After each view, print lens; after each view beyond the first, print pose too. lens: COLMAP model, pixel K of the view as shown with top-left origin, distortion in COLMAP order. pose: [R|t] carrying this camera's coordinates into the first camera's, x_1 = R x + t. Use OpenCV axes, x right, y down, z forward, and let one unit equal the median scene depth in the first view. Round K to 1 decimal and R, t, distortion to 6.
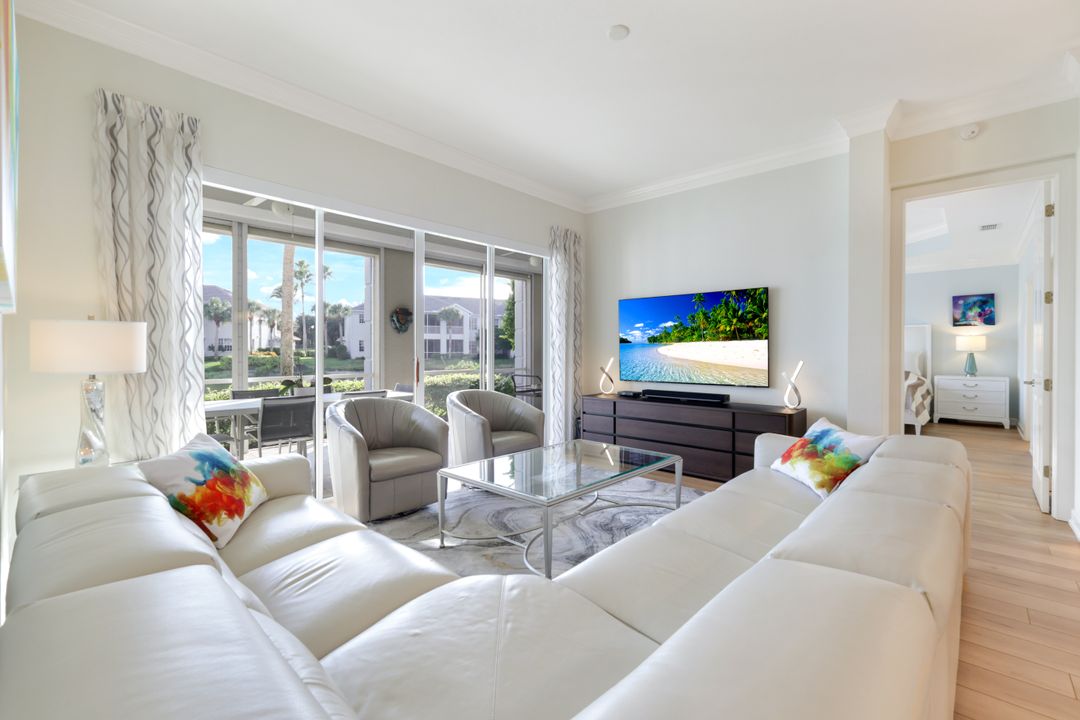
lens RADIAL K [[466.8, 0, 553.3], [0, 466.8, 363.3], [0, 0, 1]] dist [-0.001117, 0.000694]
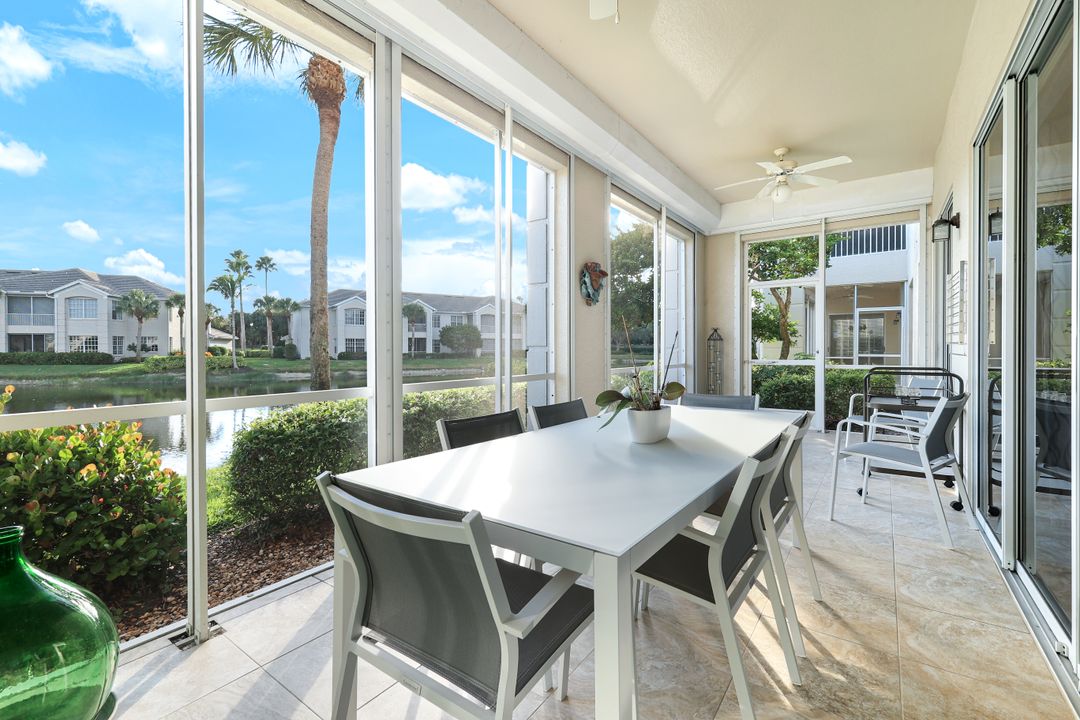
lens RADIAL K [[466.8, 0, 548.6], [0, 466.8, 362.0], [0, 0, 1]] dist [-0.001117, 0.000694]
pose [[0.994076, -0.007713, 0.108413, -0.358833], [0.007939, 0.999967, -0.001652, 0.006672], [-0.108396, 0.002503, 0.994105, 0.338545]]
